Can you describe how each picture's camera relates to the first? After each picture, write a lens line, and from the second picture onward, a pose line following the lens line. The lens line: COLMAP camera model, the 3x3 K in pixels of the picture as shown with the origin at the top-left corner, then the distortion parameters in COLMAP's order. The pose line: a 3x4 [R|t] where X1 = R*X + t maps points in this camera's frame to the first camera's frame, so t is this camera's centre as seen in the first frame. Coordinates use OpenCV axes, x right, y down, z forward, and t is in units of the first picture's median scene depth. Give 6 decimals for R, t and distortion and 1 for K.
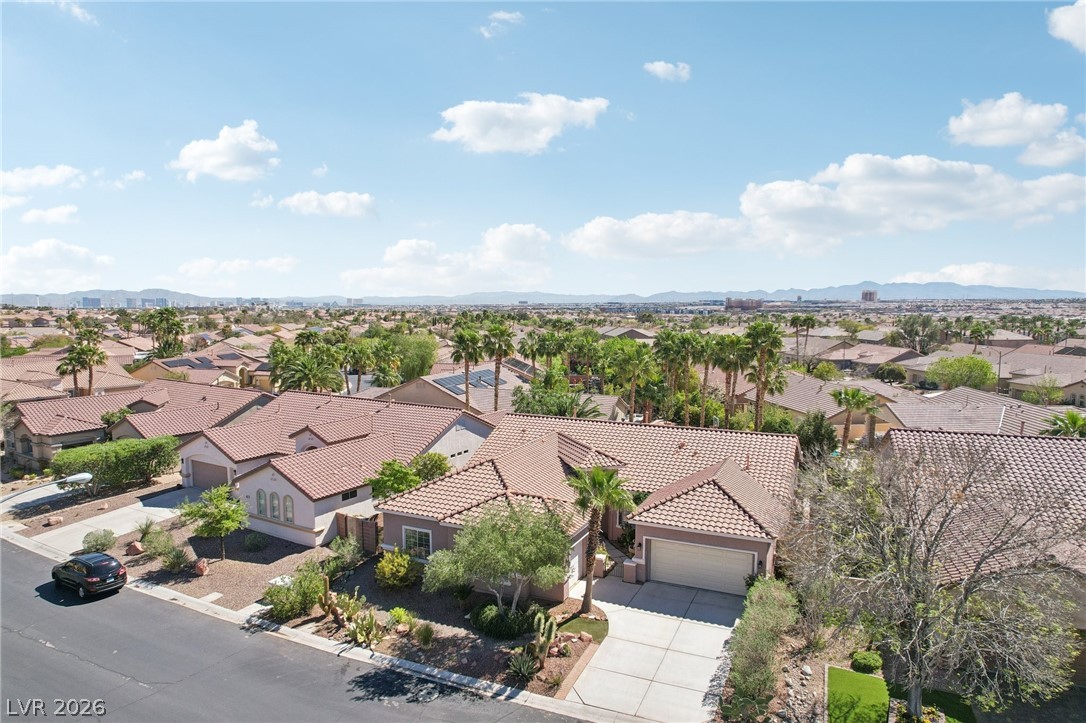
lens RADIAL K [[690.5, 0, 543.9], [0, 690.5, 364.6], [0, 0, 1]] dist [-0.073432, 0.065779]
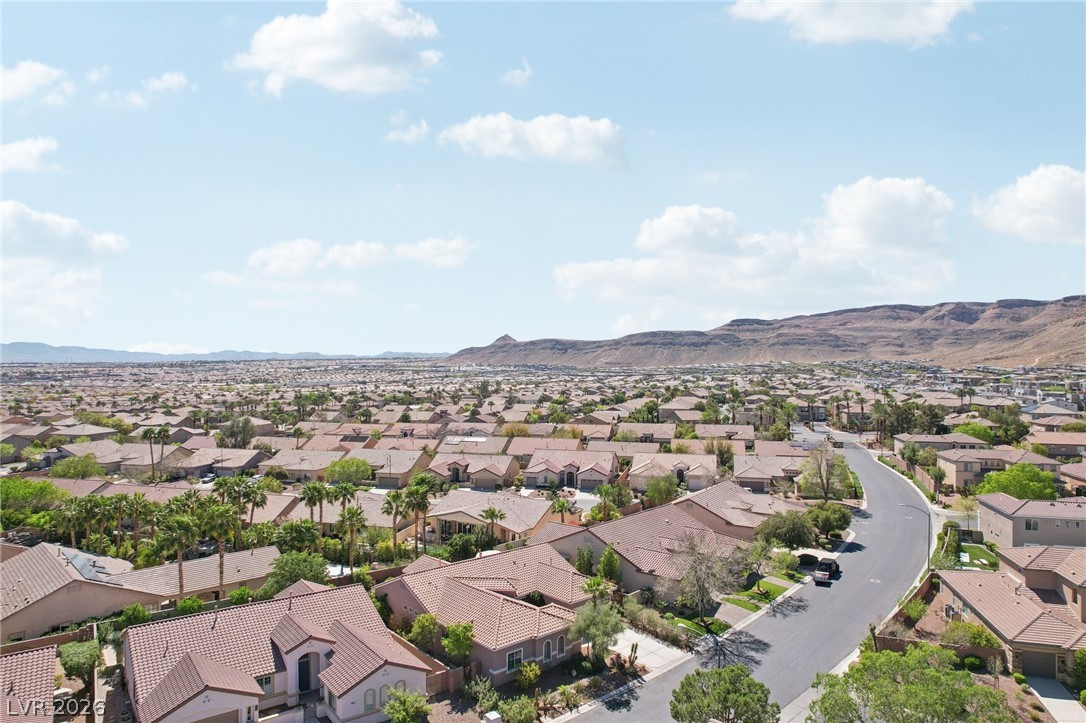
lens RADIAL K [[690.5, 0, 543.9], [0, 690.5, 364.6], [0, 0, 1]] dist [-0.073432, 0.065779]
pose [[0.390678, -0.002744, 0.920523, -1.782688], [0.087698, 0.995558, -0.034252, -0.413141], [-0.916341, 0.094109, 0.389183, 0.233409]]
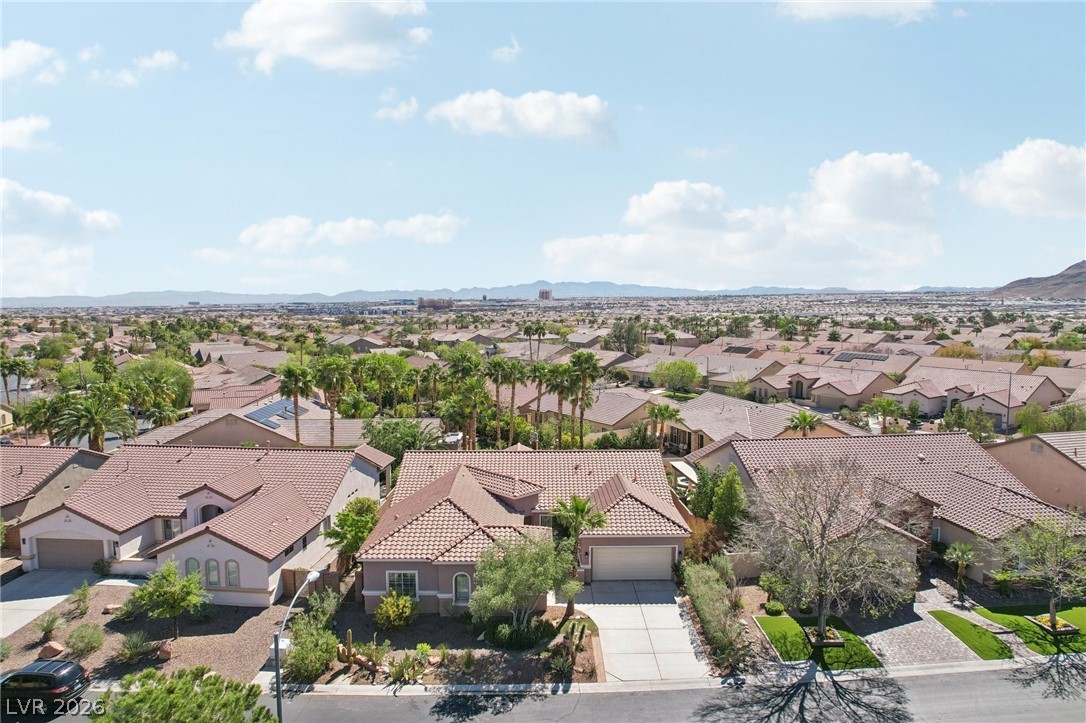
lens RADIAL K [[690.5, 0, 543.9], [0, 690.5, 364.6], [0, 0, 1]] dist [-0.073432, 0.065779]
pose [[0.903306, -0.043810, 0.426754, -0.457433], [0.043322, 0.999002, 0.010859, -0.098724], [-0.426804, 0.008679, 0.904303, -0.096893]]
